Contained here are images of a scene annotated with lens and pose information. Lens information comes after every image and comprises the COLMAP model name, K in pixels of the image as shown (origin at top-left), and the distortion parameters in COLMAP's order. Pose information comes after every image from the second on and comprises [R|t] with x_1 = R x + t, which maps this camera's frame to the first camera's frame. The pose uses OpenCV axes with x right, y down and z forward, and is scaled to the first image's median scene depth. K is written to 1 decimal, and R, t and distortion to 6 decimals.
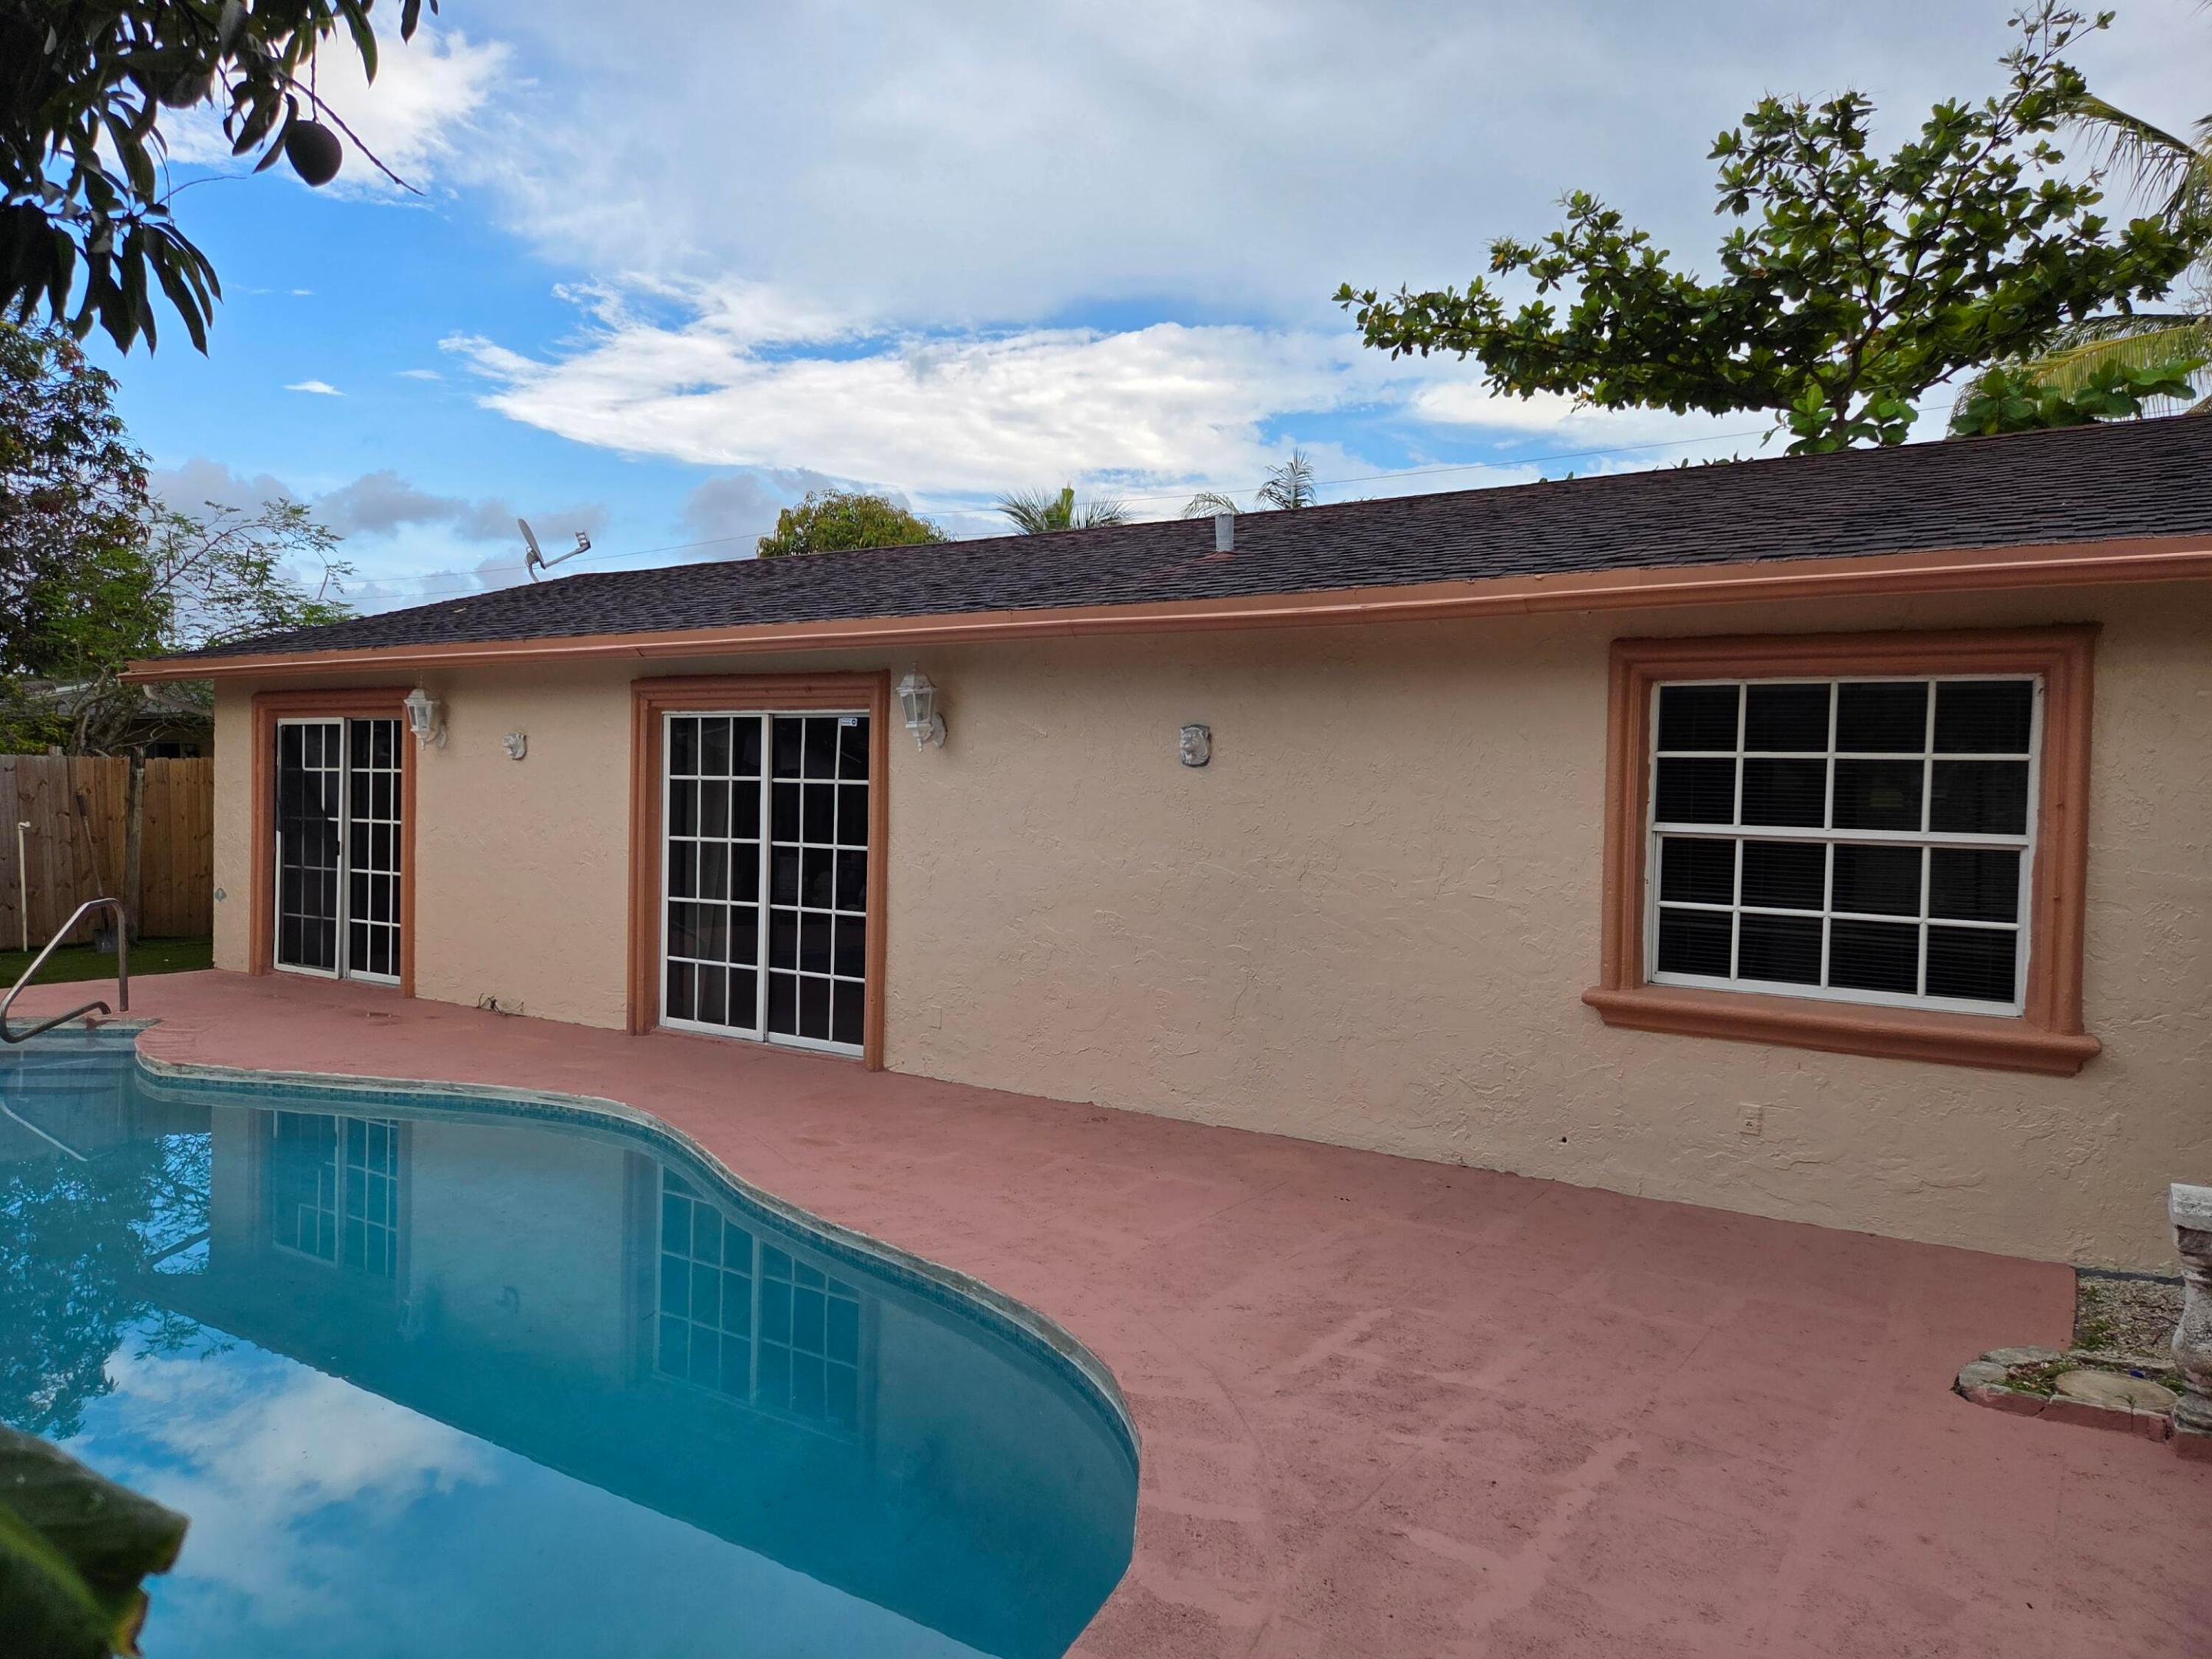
lens RADIAL K [[1474.3, 0, 1083.8], [0, 1474.3, 821.2], [0, 0, 1]] dist [0.074246, -0.059094]
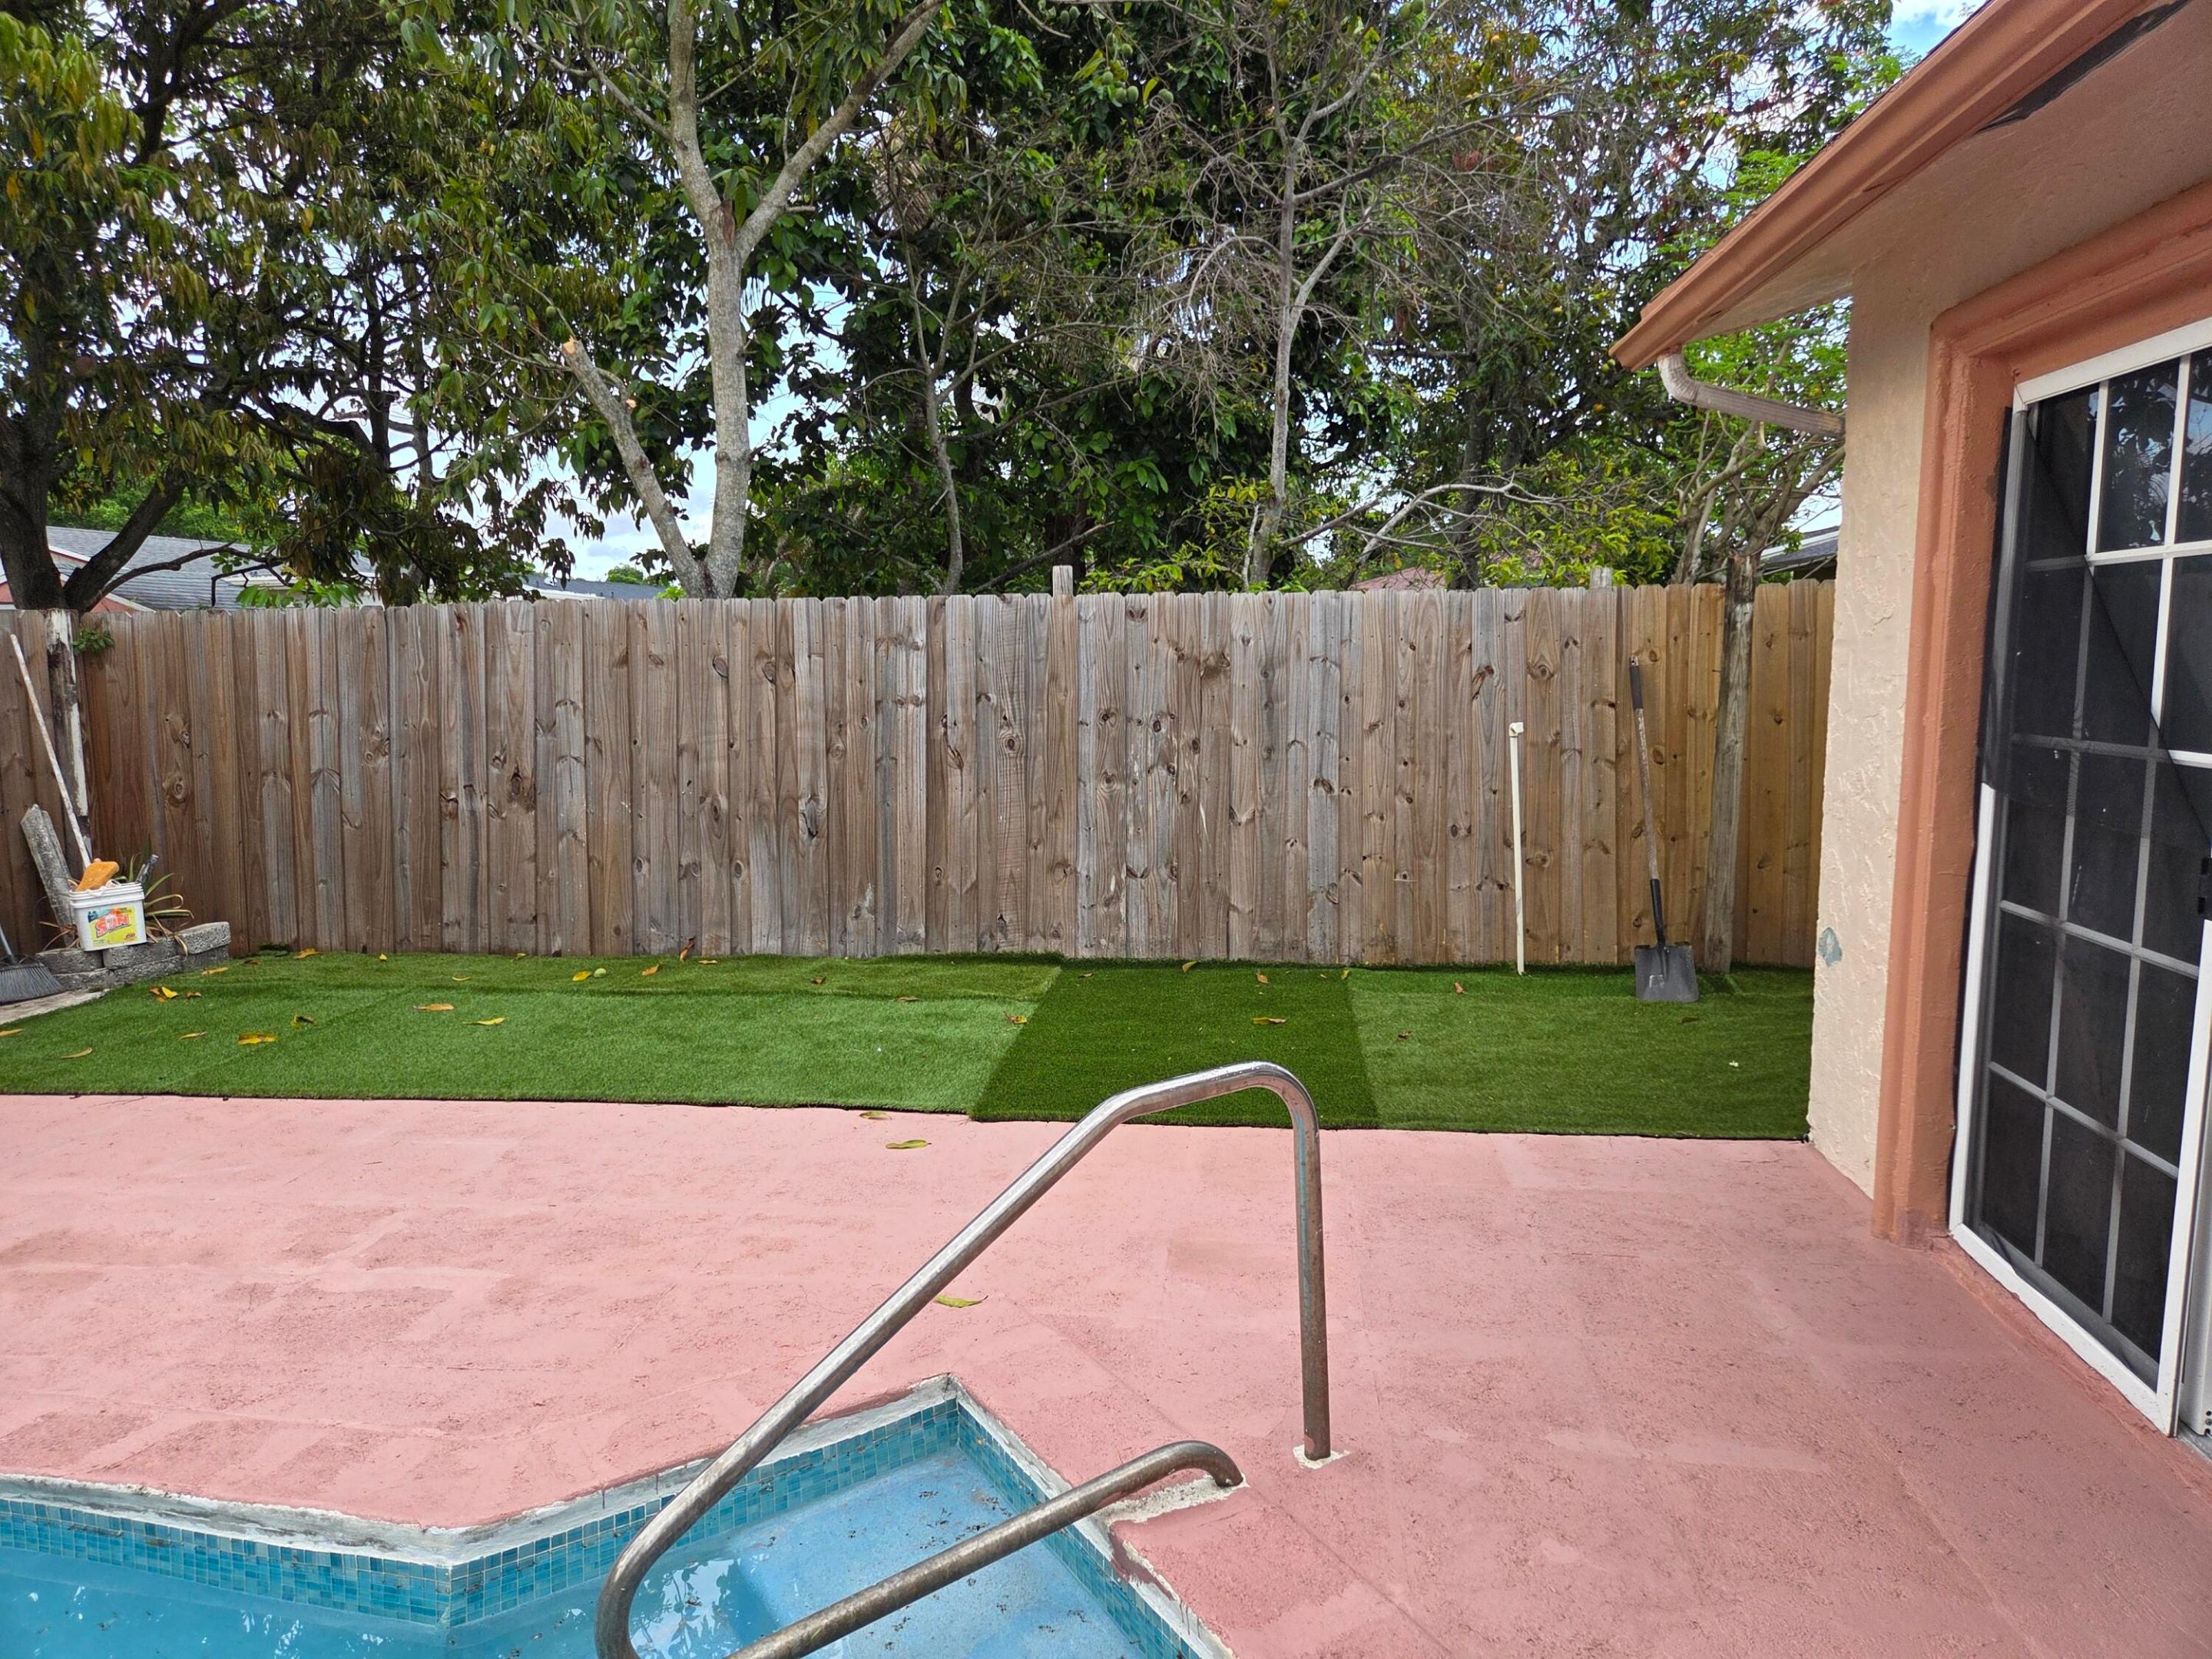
lens RADIAL K [[1470.9, 0, 1107.8], [0, 1470.9, 839.6], [0, 0, 1]] dist [0.074384, -0.066558]
pose [[0.454673, 0.092268, -0.885867, -0.478223], [0.000768, 0.994579, 0.103985, -0.017540], [0.890658, -0.047959, 0.452137, 0.959918]]
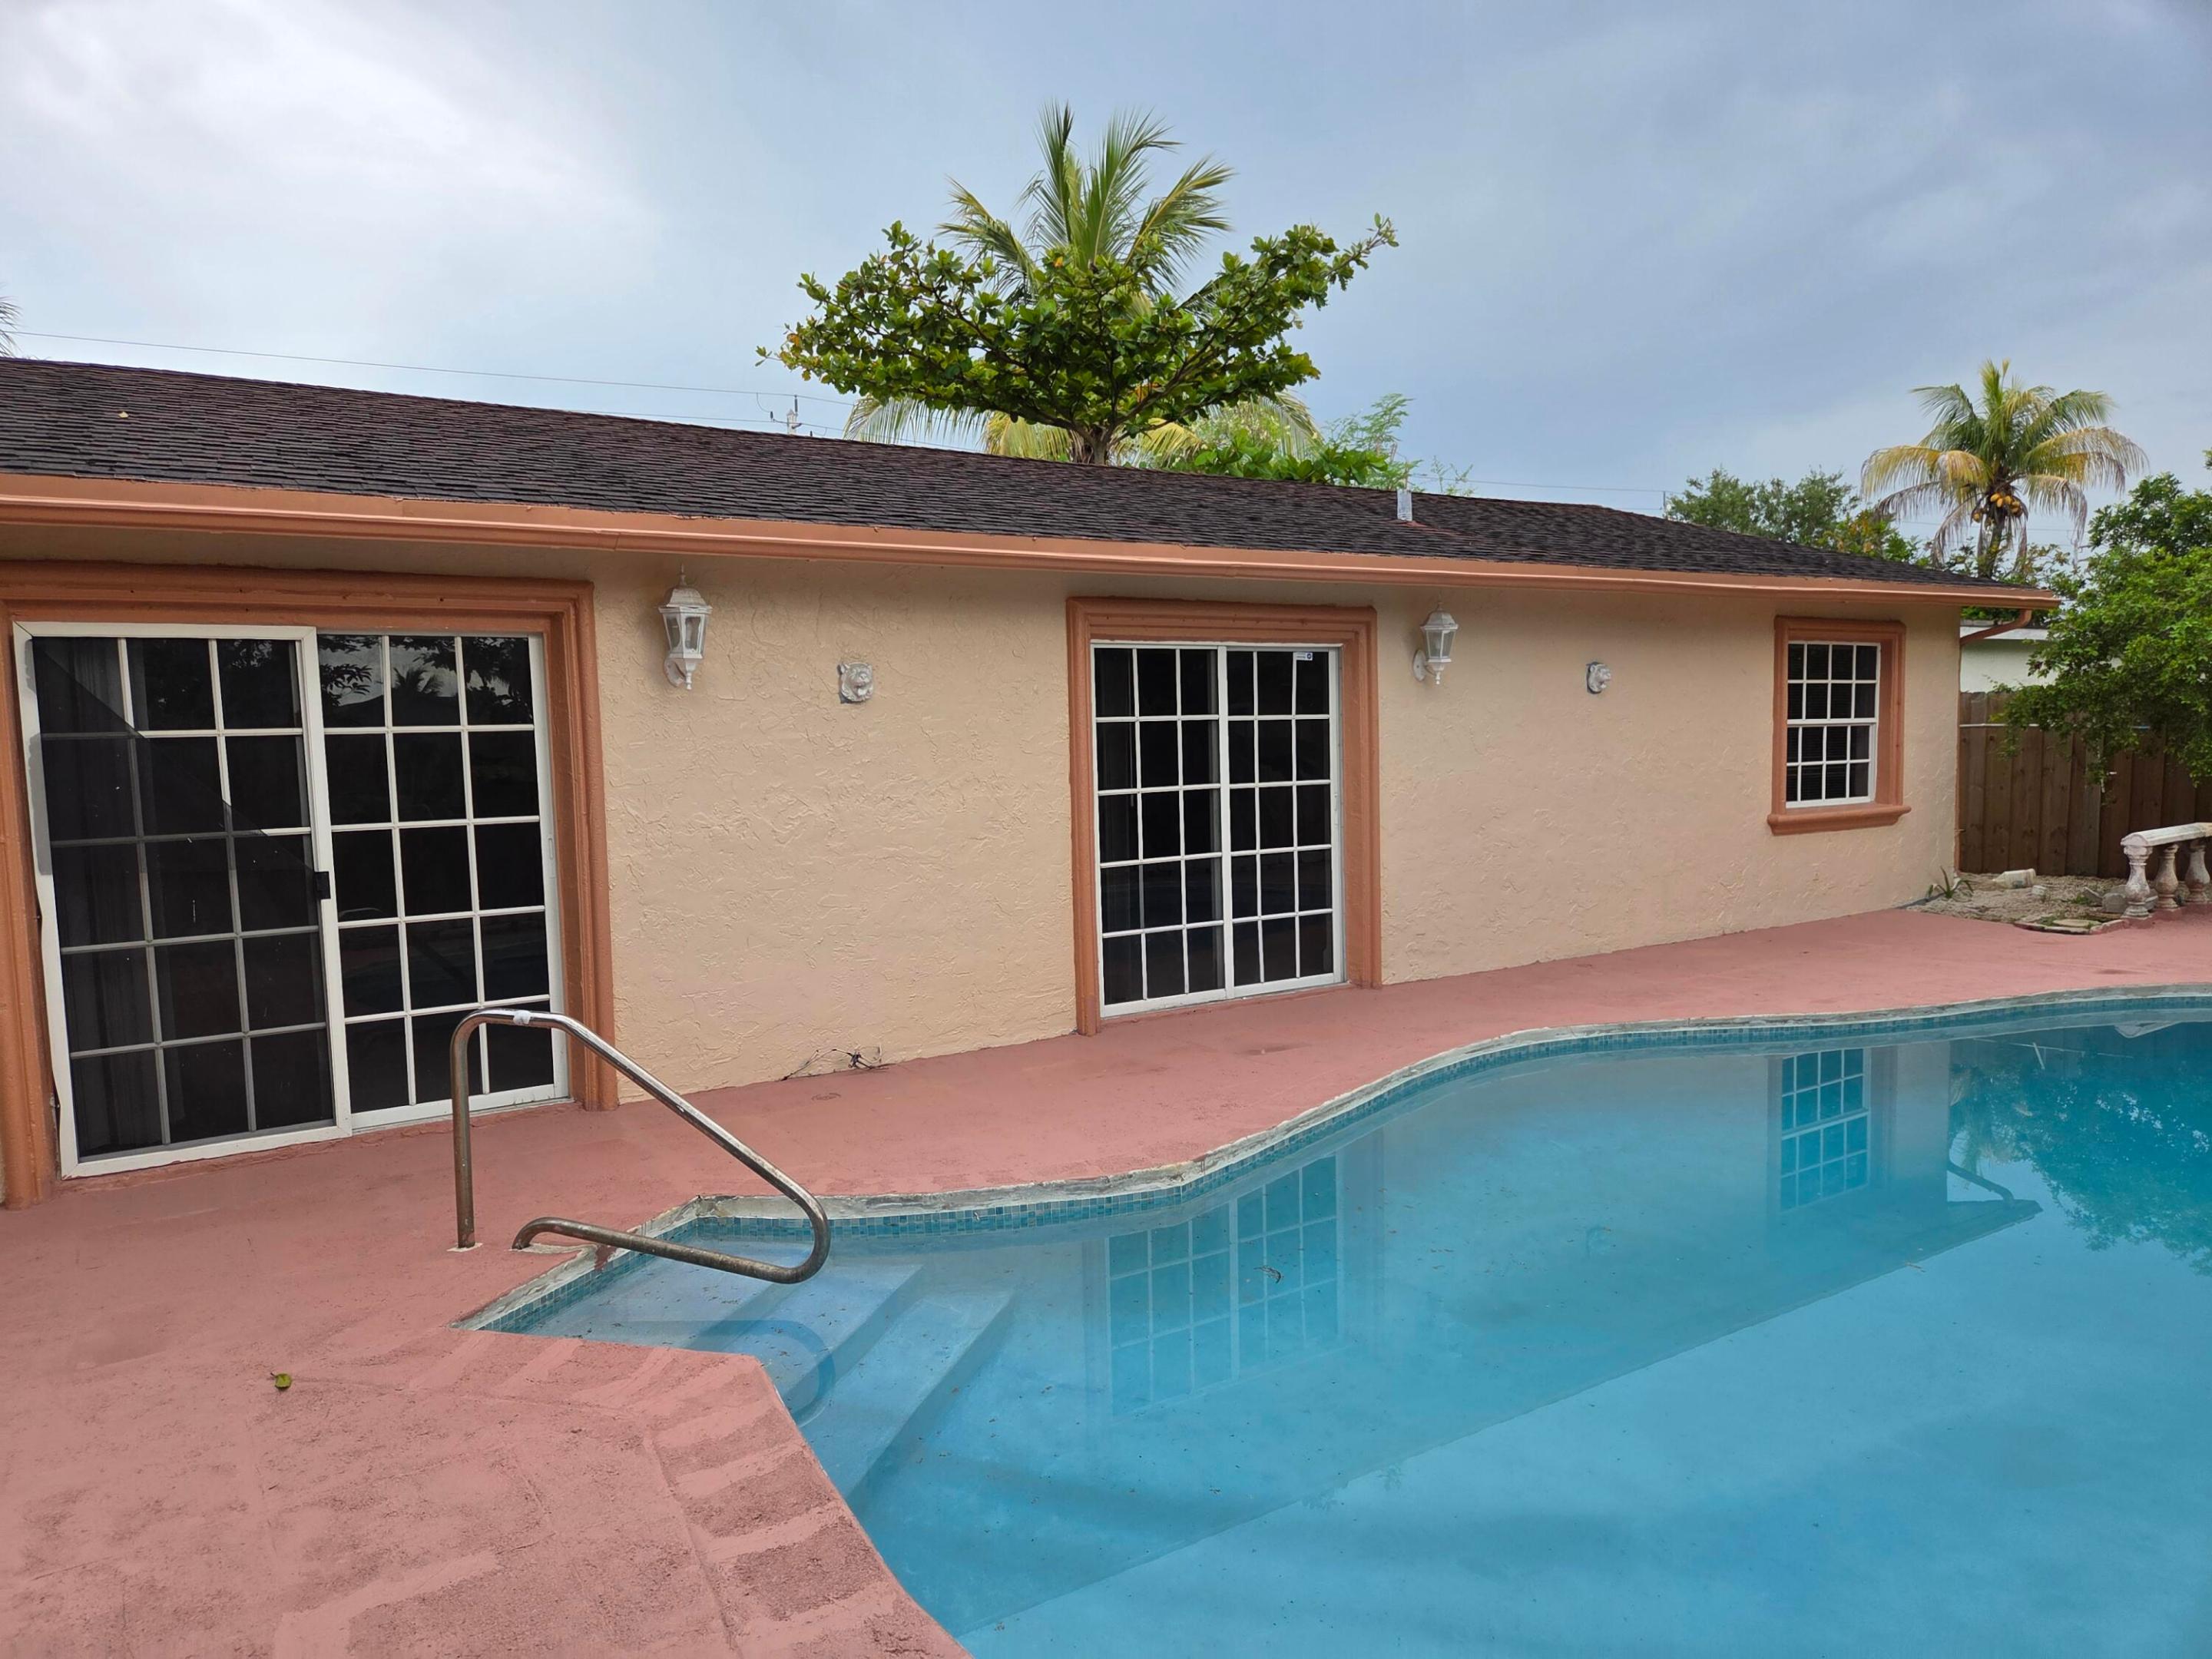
lens RADIAL K [[1466.4, 0, 1106.9], [0, 1466.4, 855.5], [0, 0, 1]] dist [0.075716, -0.057928]
pose [[0.395108, -0.106709, 0.912416, -1.101121], [0.053820, 0.994213, 0.092969, -0.032085], [-0.917057, 0.012374, 0.398565, 0.712428]]
